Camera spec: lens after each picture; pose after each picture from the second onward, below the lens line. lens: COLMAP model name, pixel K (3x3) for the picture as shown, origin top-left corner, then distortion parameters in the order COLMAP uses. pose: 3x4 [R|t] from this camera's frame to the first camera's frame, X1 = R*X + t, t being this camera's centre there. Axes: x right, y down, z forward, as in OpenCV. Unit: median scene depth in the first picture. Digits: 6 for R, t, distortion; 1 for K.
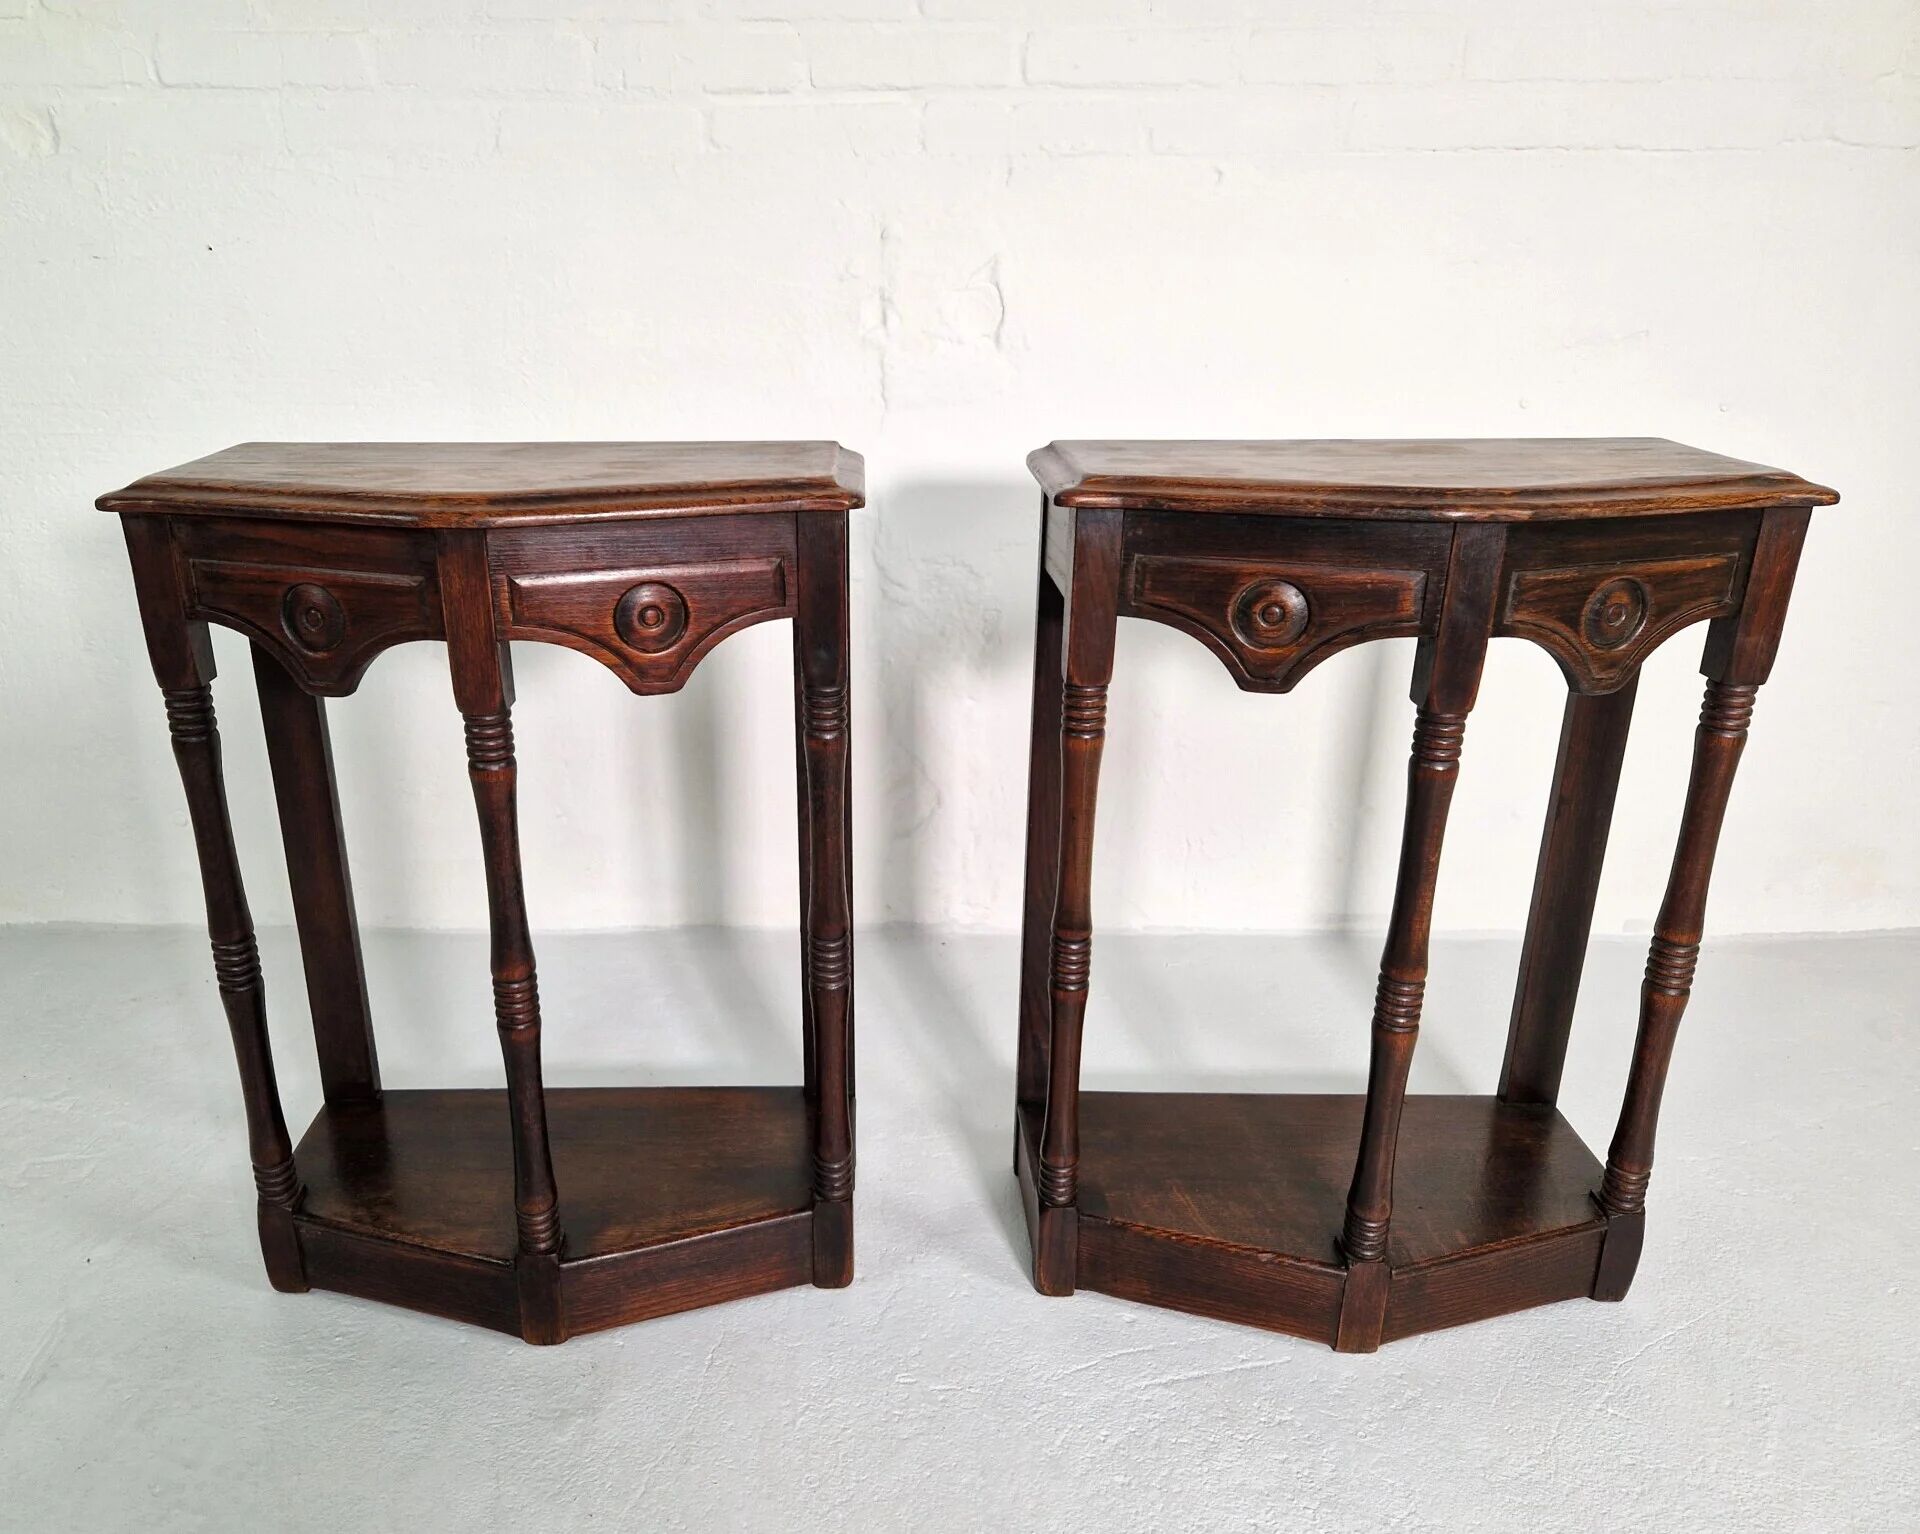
lens RADIAL K [[1422.2, 0, 858.6], [0, 1422.2, 771.9], [0, 0, 1]] dist [0.063286, -0.058514]
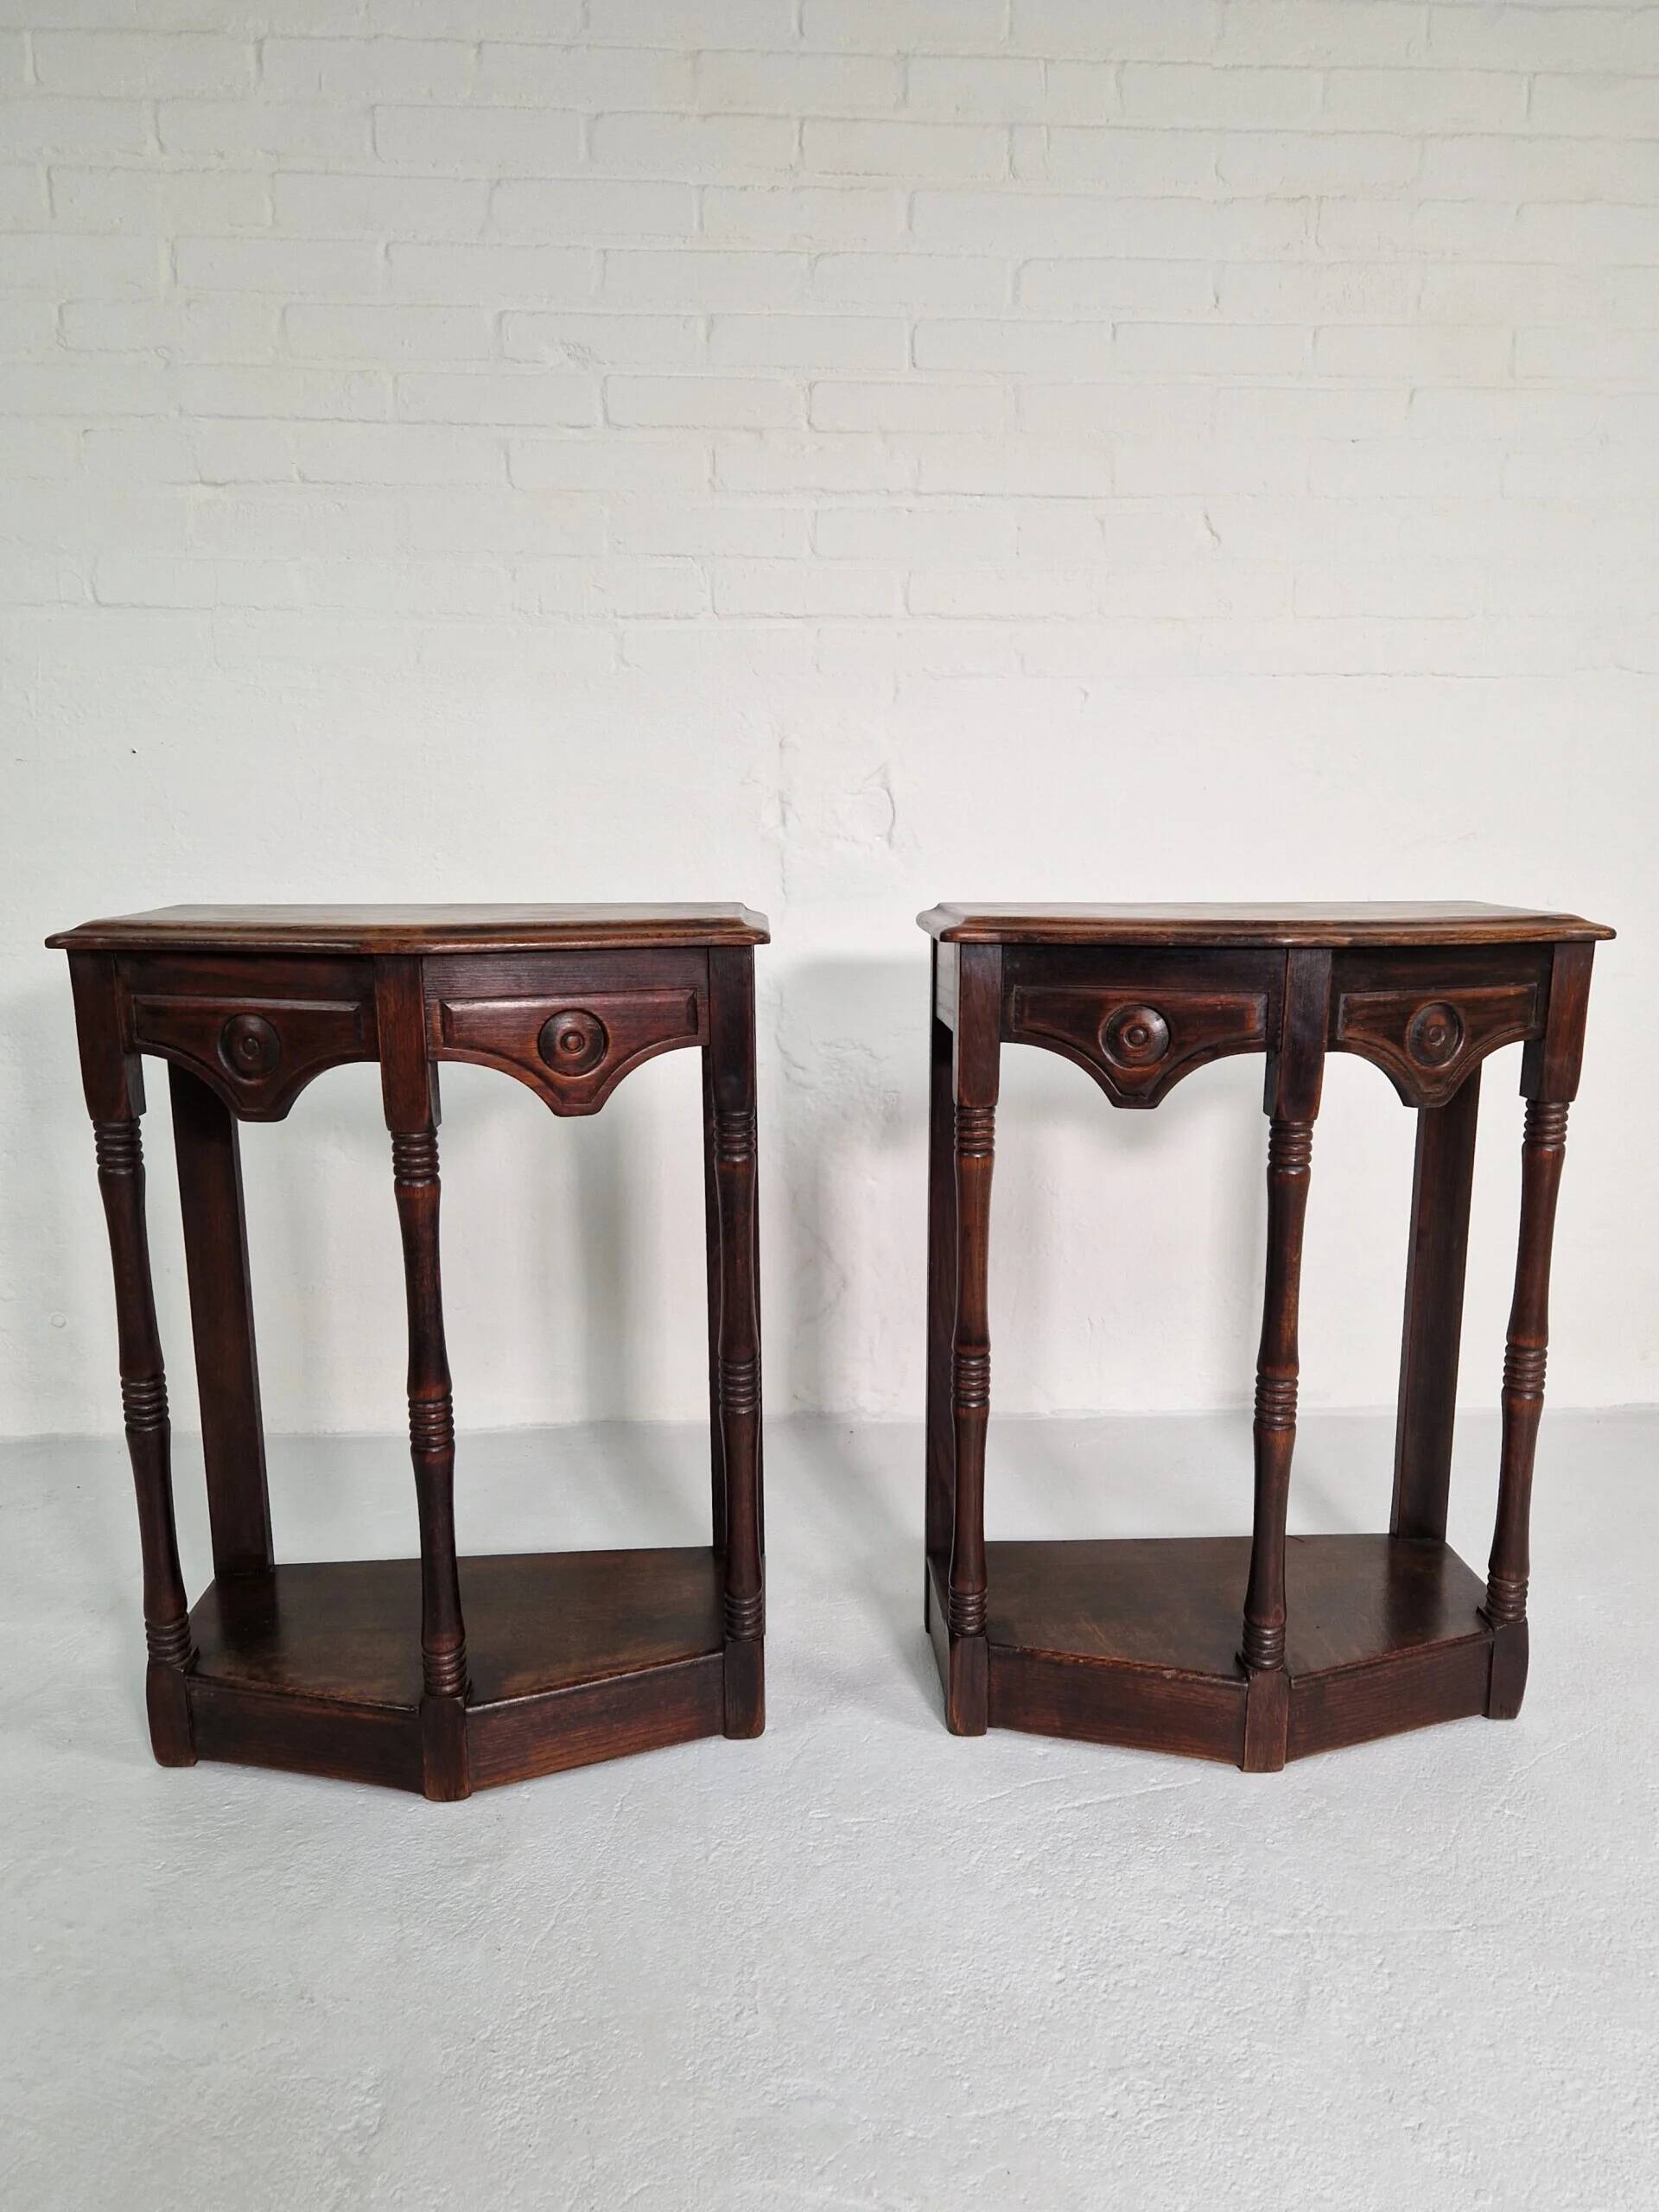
lens RADIAL K [[1521.6, 0, 865.5], [0, 1521.6, 1115.9], [0, 0, 1]] dist [0.069379, -0.061818]
pose [[0.997431, -0.010234, 0.070901, -0.006202], [0.021548, 0.986766, -0.160713, 0.126094], [-0.068318, 0.161828, 0.984451, -0.132571]]
